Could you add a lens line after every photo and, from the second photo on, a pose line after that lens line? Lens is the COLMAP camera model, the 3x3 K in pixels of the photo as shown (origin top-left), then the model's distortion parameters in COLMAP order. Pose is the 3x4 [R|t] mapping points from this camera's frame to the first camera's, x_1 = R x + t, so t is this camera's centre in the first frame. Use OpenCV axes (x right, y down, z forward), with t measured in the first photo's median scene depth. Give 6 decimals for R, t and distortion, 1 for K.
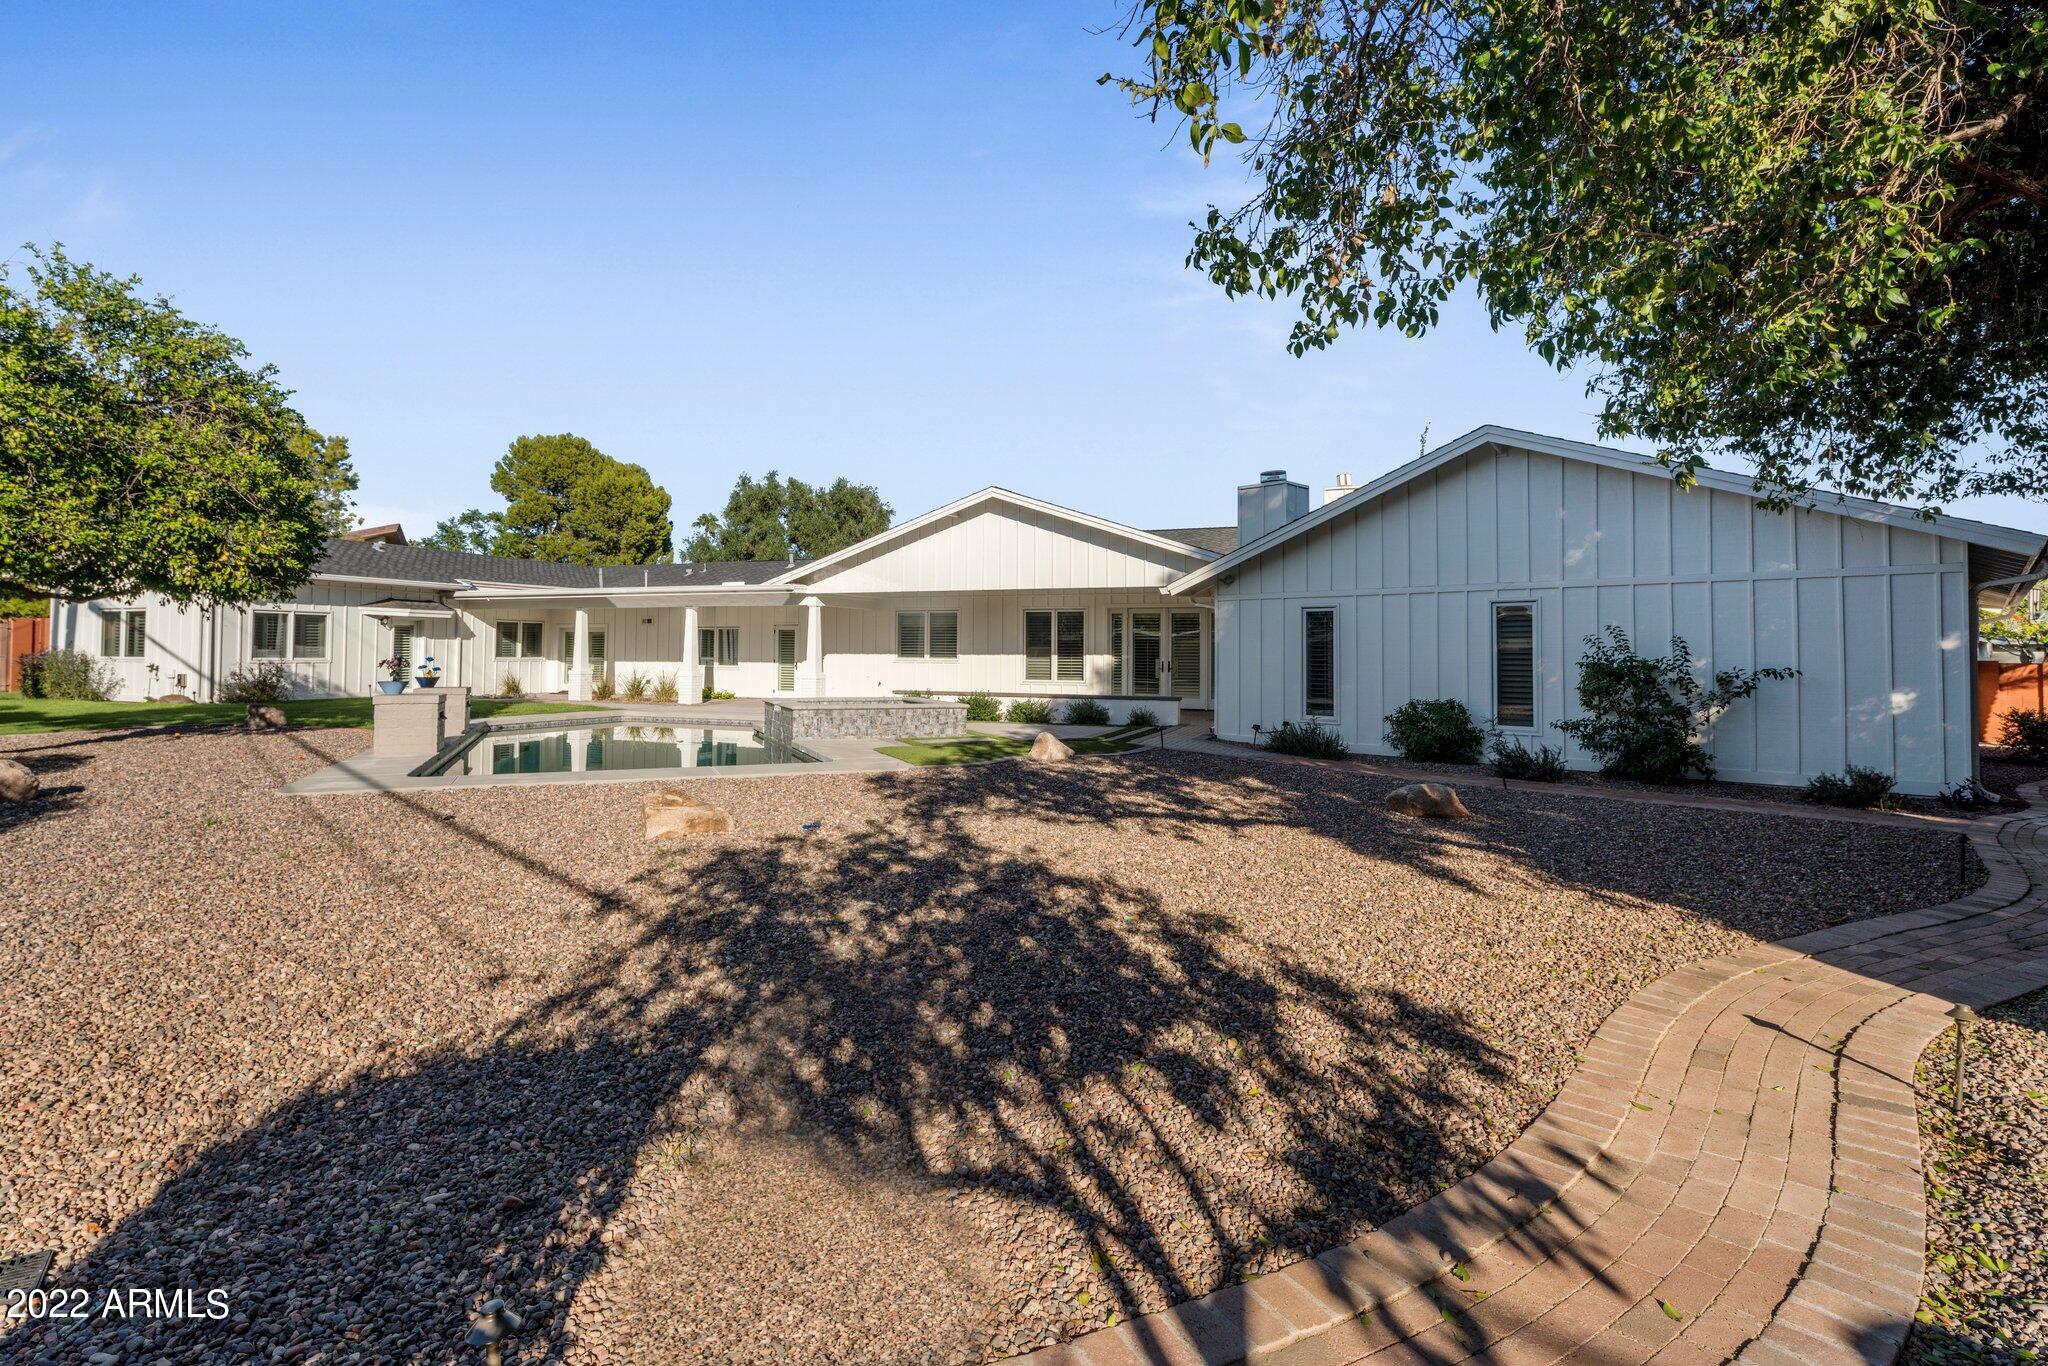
lens RADIAL K [[984.0, 0, 1022.2], [0, 984.0, 649.3], [0, 0, 1]] dist [-0.001121, -0.000474]
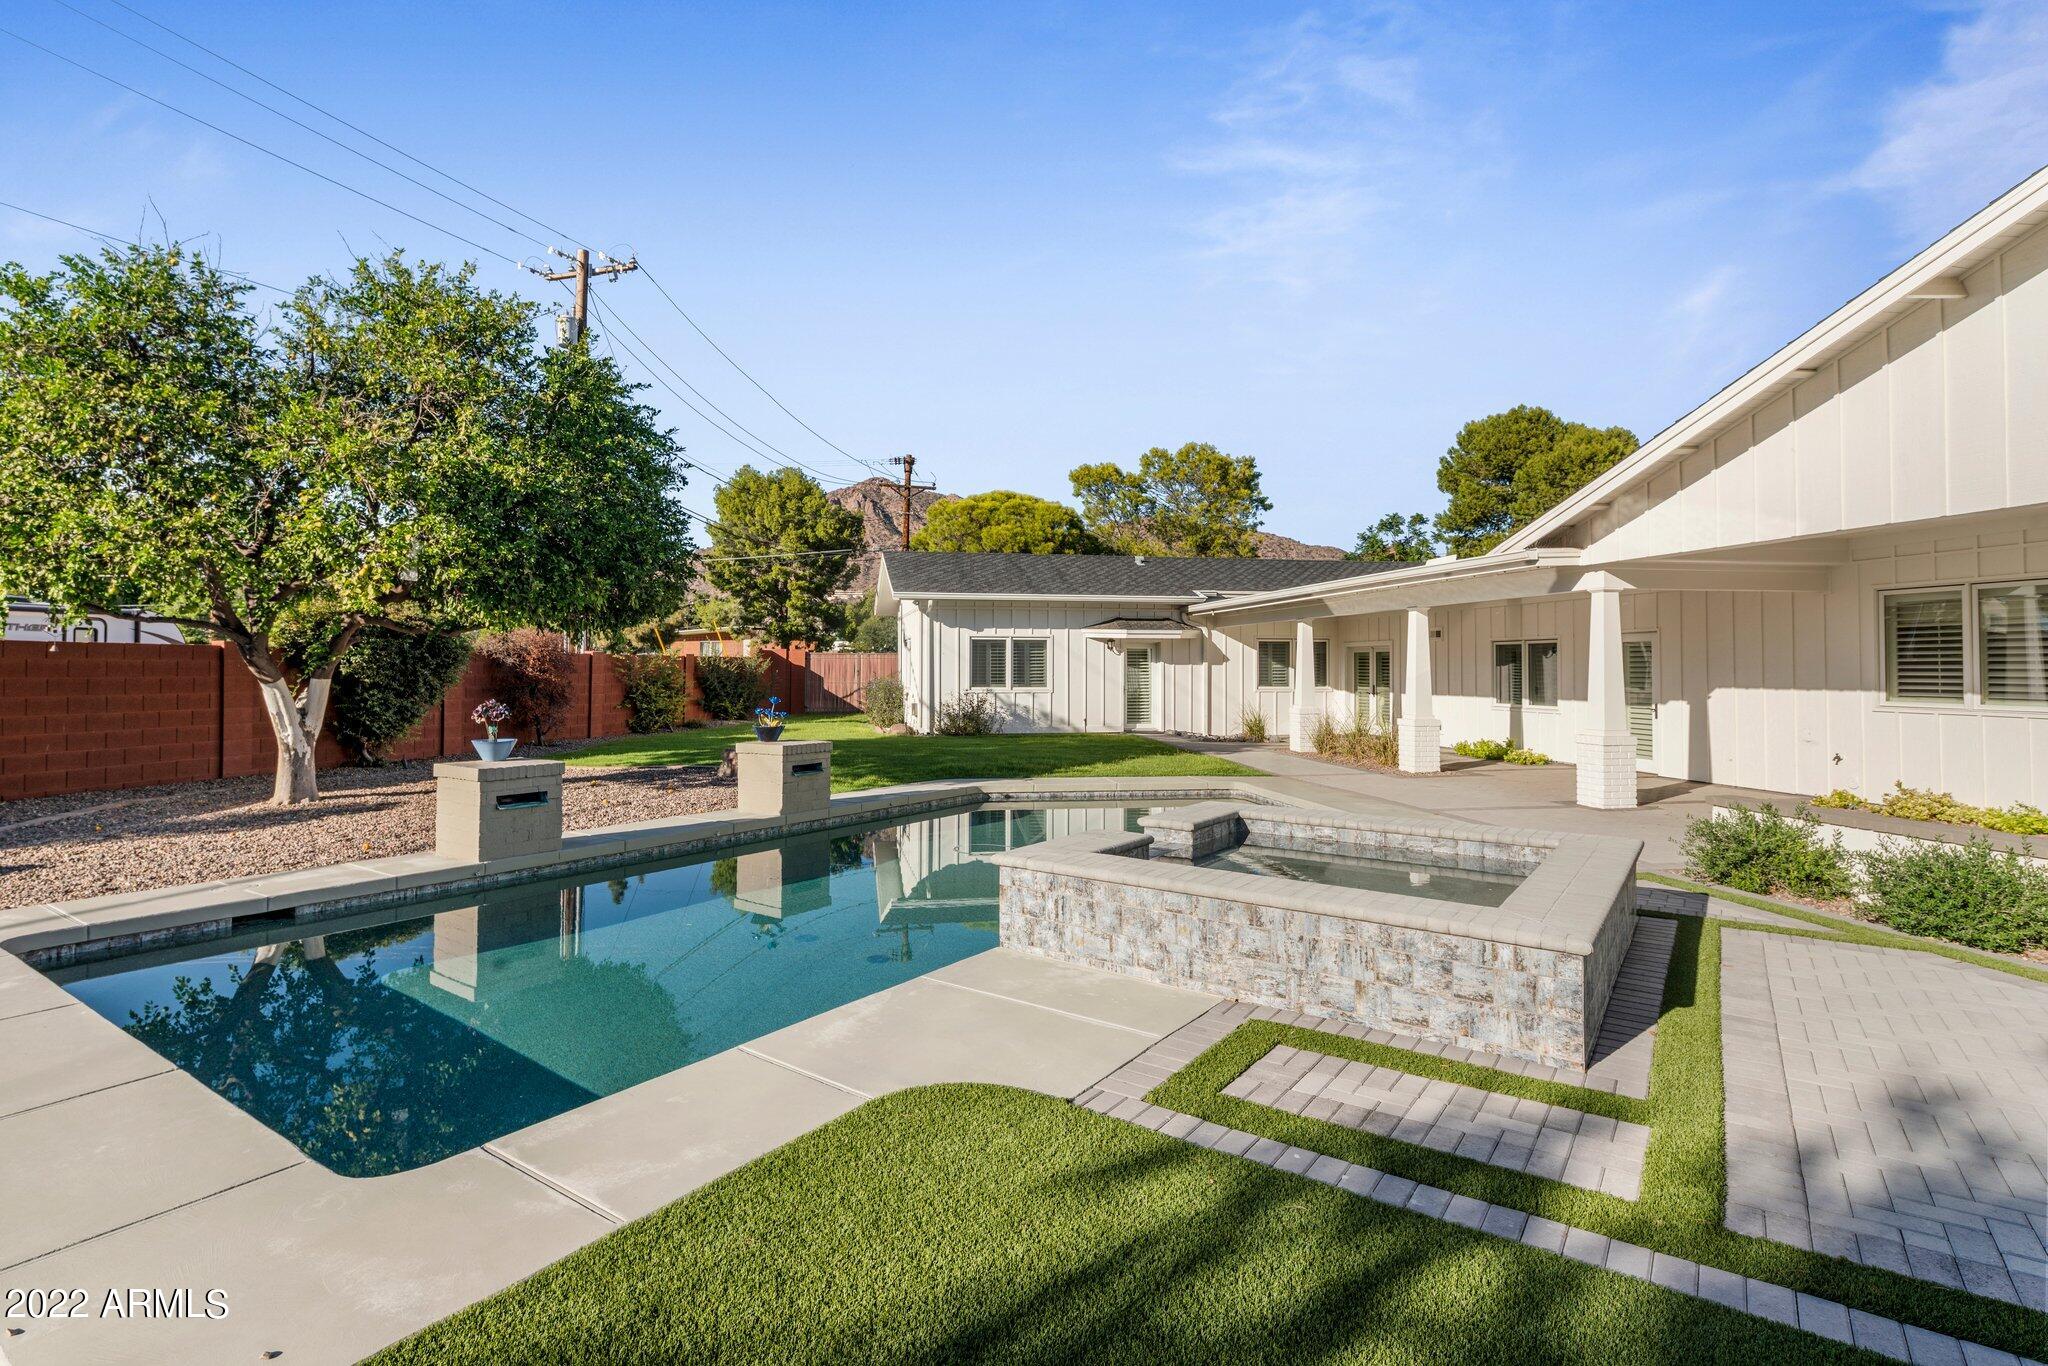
lens RADIAL K [[984.0, 0, 1022.2], [0, 984.0, 649.3], [0, 0, 1]] dist [-0.001121, -0.000474]
pose [[0.506044, -0.021016, -0.862252, 0.051773], [0.004467, 0.999754, -0.021746, -0.005987], [0.862496, 0.007153, 0.506013, 0.486534]]
